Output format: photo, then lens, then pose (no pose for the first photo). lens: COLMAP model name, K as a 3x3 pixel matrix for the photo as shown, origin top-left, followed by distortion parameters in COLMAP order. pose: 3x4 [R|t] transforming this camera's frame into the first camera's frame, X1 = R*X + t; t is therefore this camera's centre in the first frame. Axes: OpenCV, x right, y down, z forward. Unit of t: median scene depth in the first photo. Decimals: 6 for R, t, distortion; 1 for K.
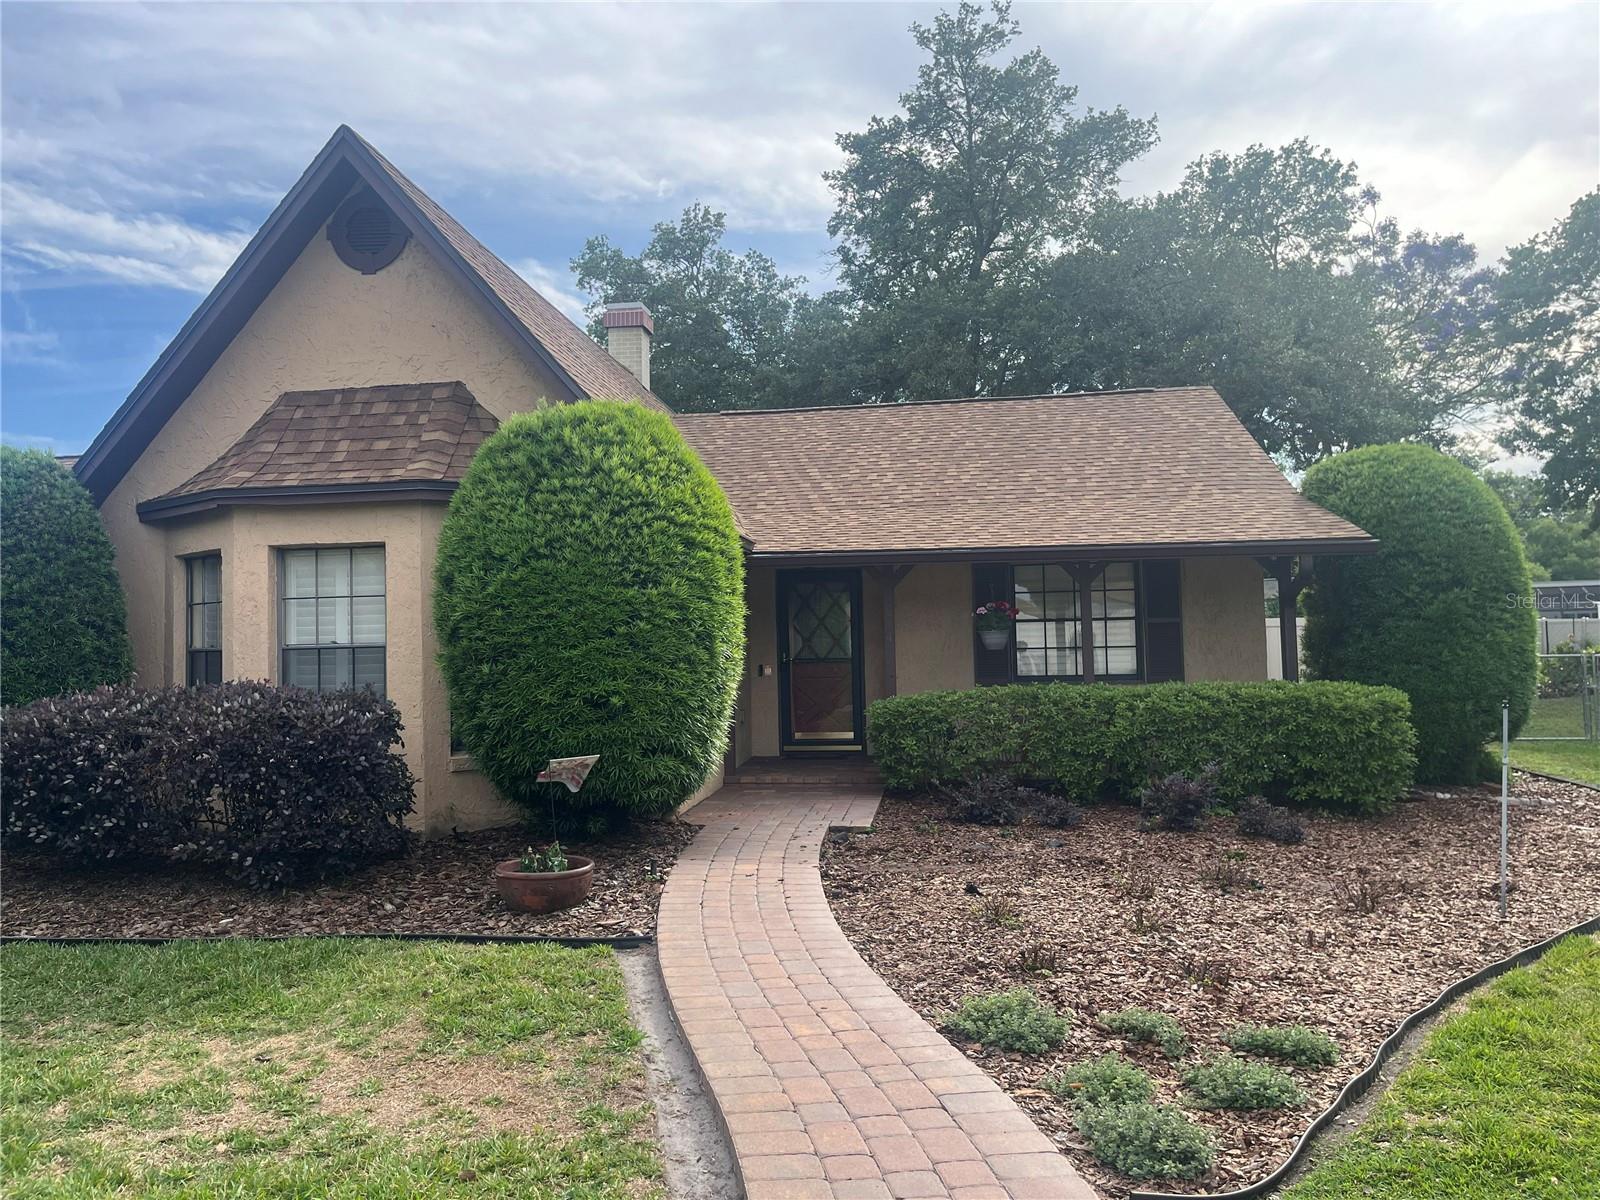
lens RADIAL K [[1199.8, 0, 800.0], [0, 1199.8, 600.0], [0, 0, 1]] dist [0.131962, -0.139796]
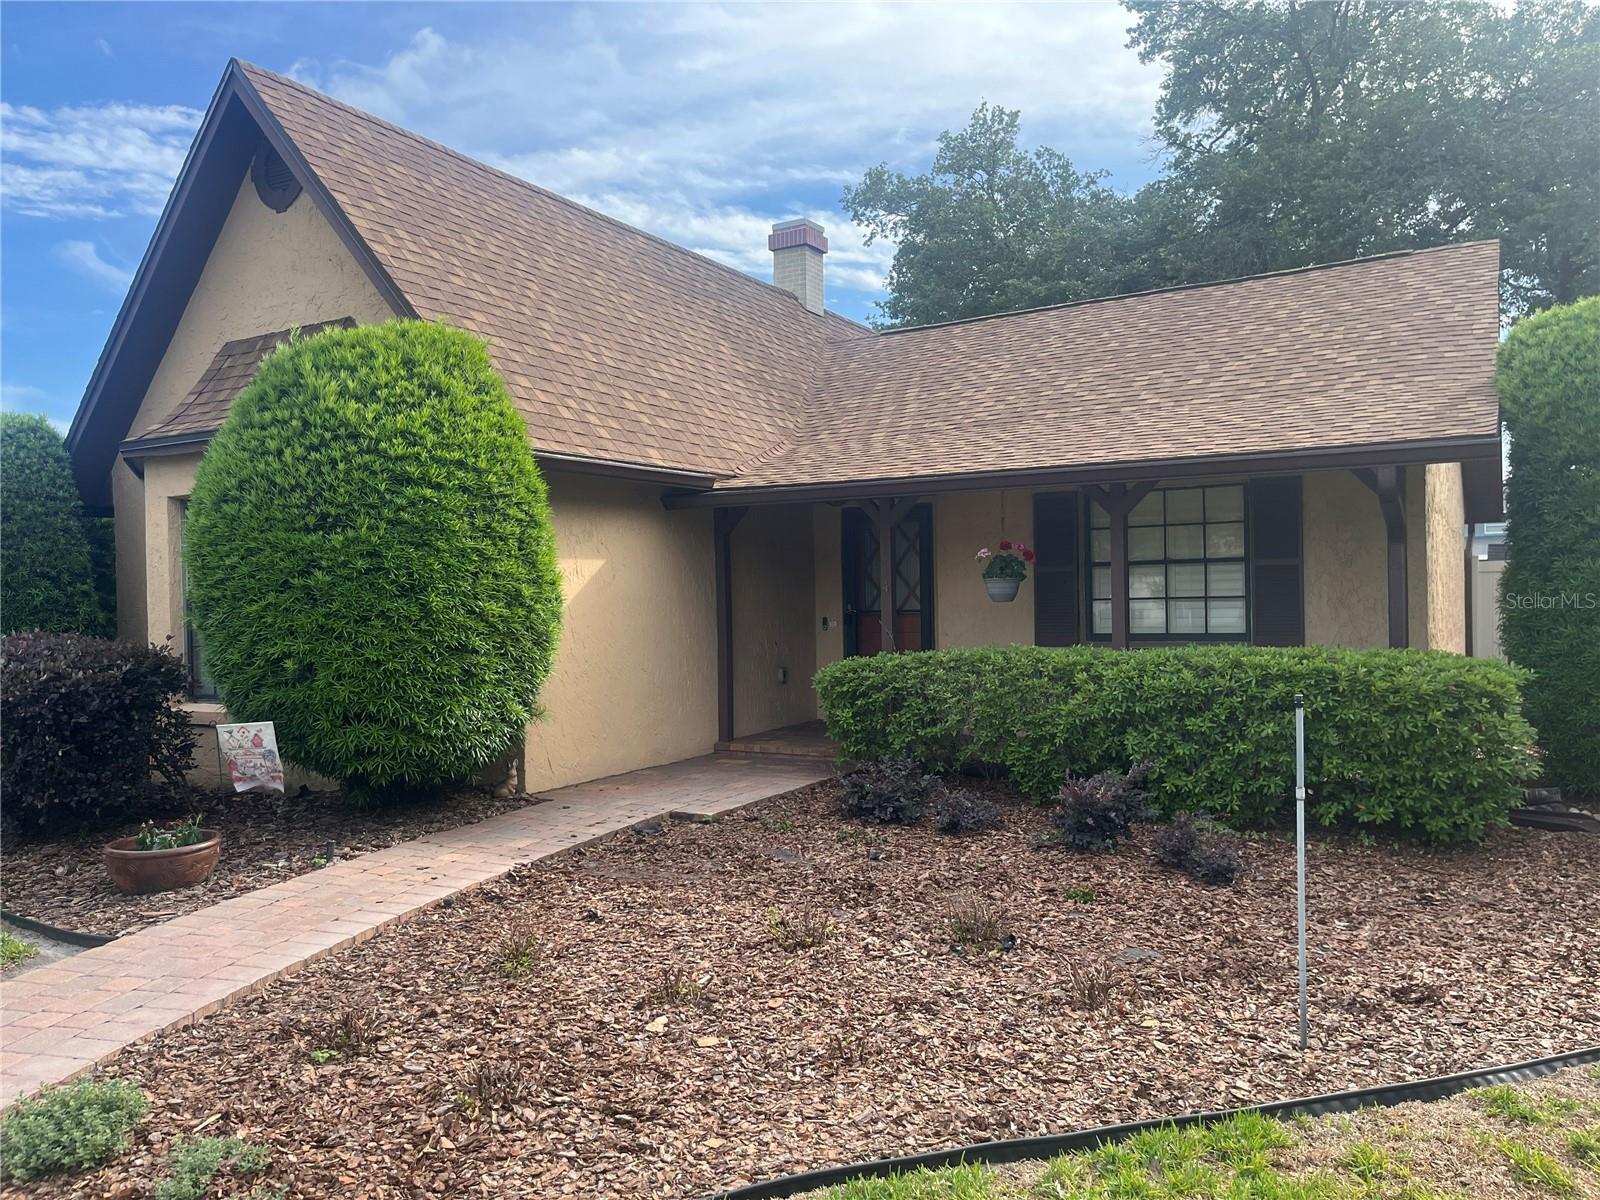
lens RADIAL K [[1199.8, 0, 800.0], [0, 1199.8, 600.0], [0, 0, 1]] dist [0.131962, -0.139796]
pose [[0.922552, 0.002954, -0.385861, 0.416024], [0.015059, 0.998933, 0.043653, 0.003805], [0.385579, -0.046083, 0.921523, 0.256296]]
